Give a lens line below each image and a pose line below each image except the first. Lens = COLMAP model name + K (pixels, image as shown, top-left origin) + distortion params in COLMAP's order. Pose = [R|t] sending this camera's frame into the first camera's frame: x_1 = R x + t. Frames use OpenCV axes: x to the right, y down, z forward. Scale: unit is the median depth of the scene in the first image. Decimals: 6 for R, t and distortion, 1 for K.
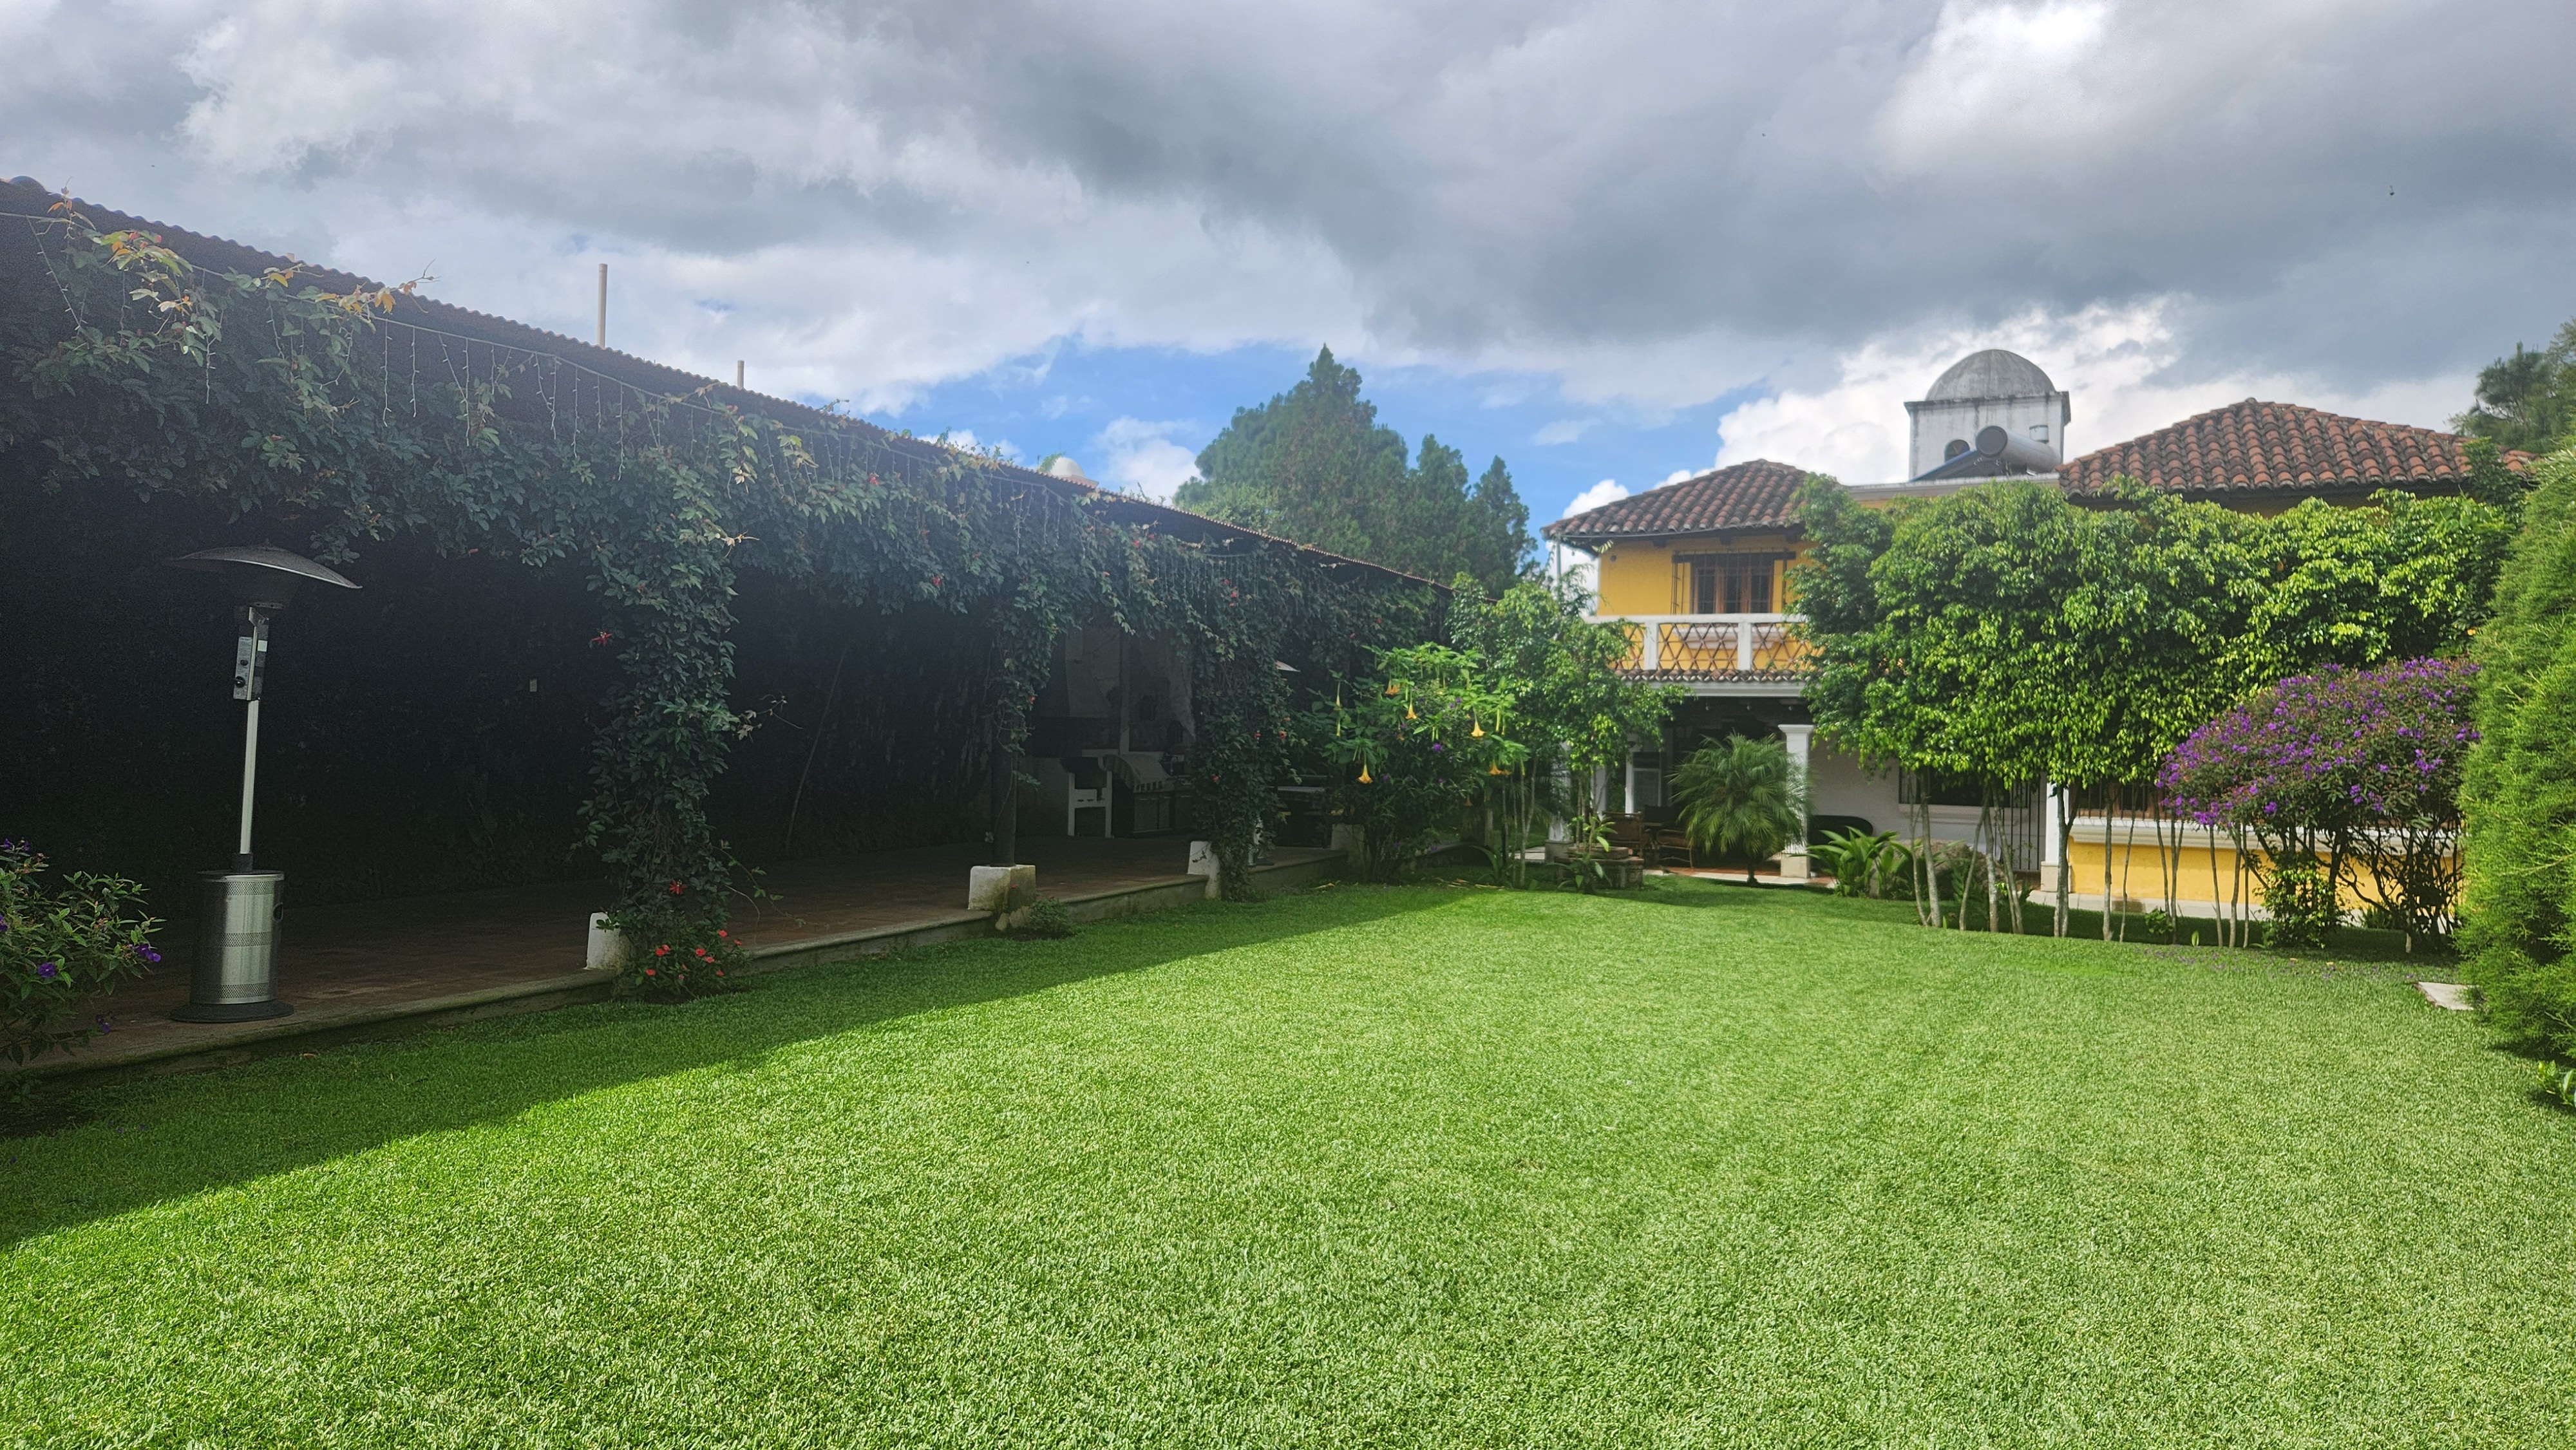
lens RADIAL K [[1693.5, 0, 1288.0], [0, 1693.5, 725.0], [0, 0, 1]] dist [0.060532, -0.000317]
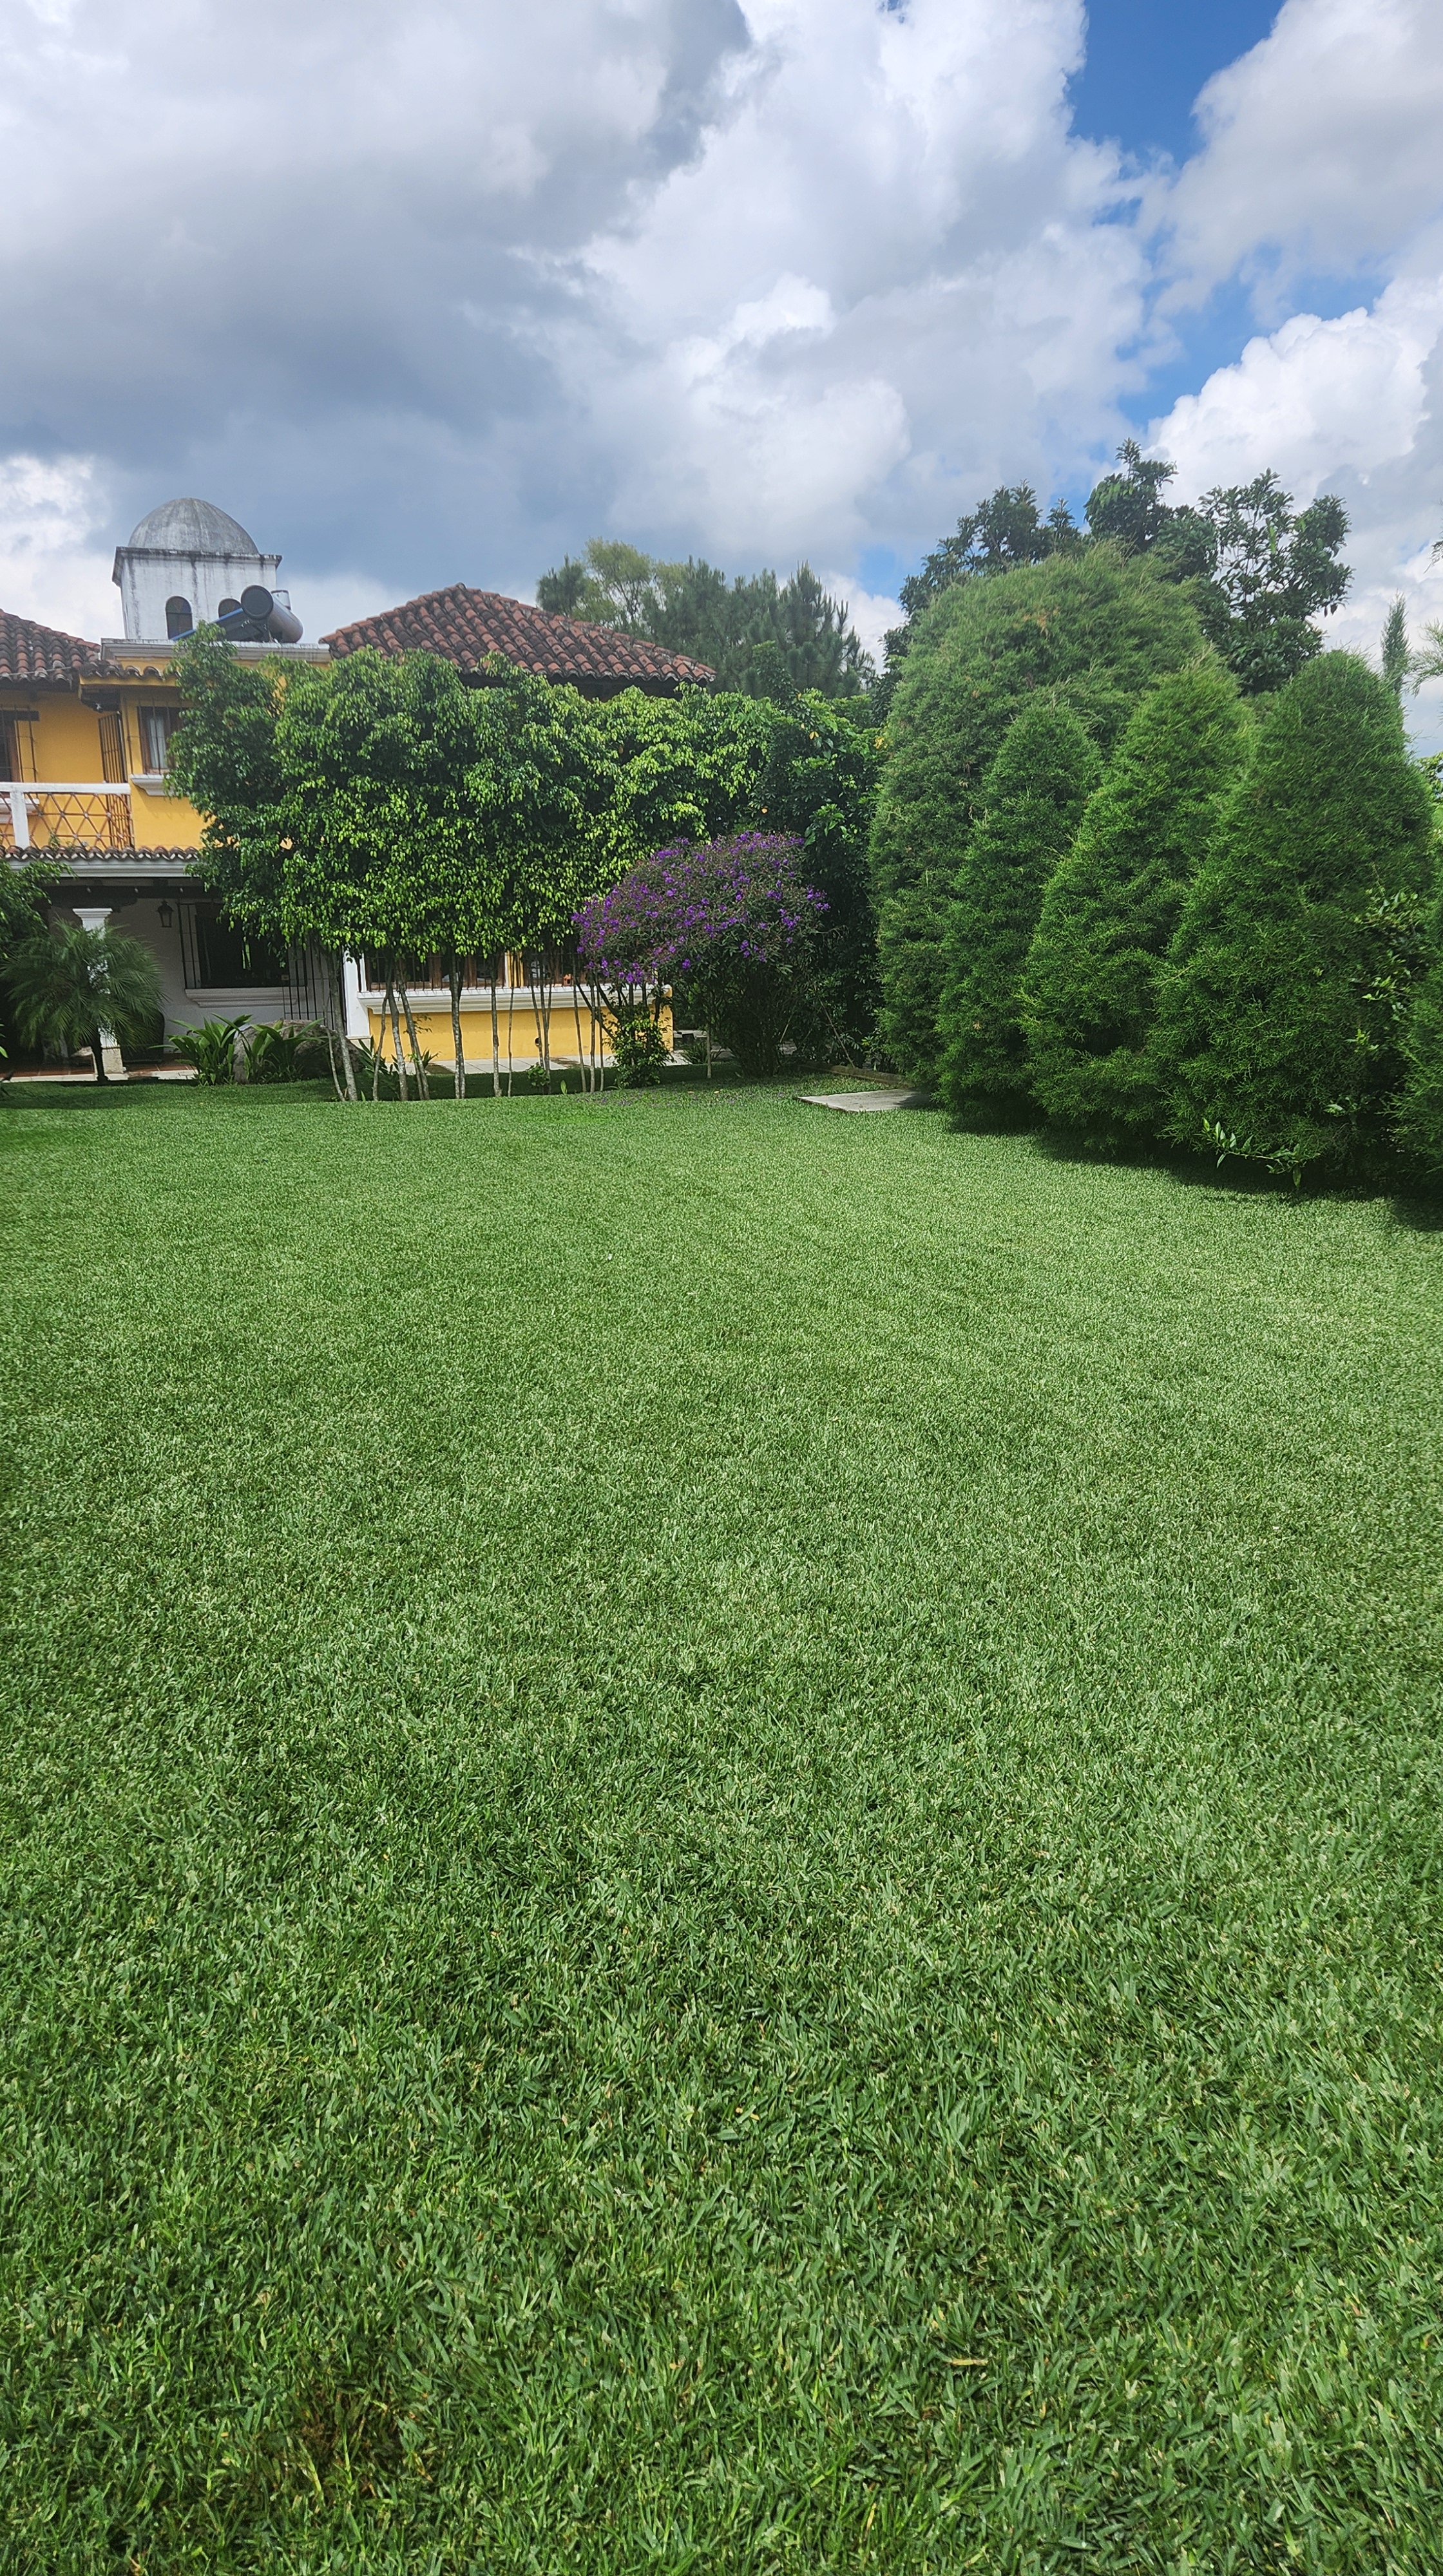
lens RADIAL K [[1693.9, 0, 721.5], [0, 1693.9, 1288.0], [0, 0, 1]] dist [0.060532, -0.000317]
pose [[0.733767, -0.176835, 0.655985, -0.168779], [0.031925, 0.973441, 0.226702, 0.001072], [-0.678651, -0.145404, 0.719924, 0.095691]]
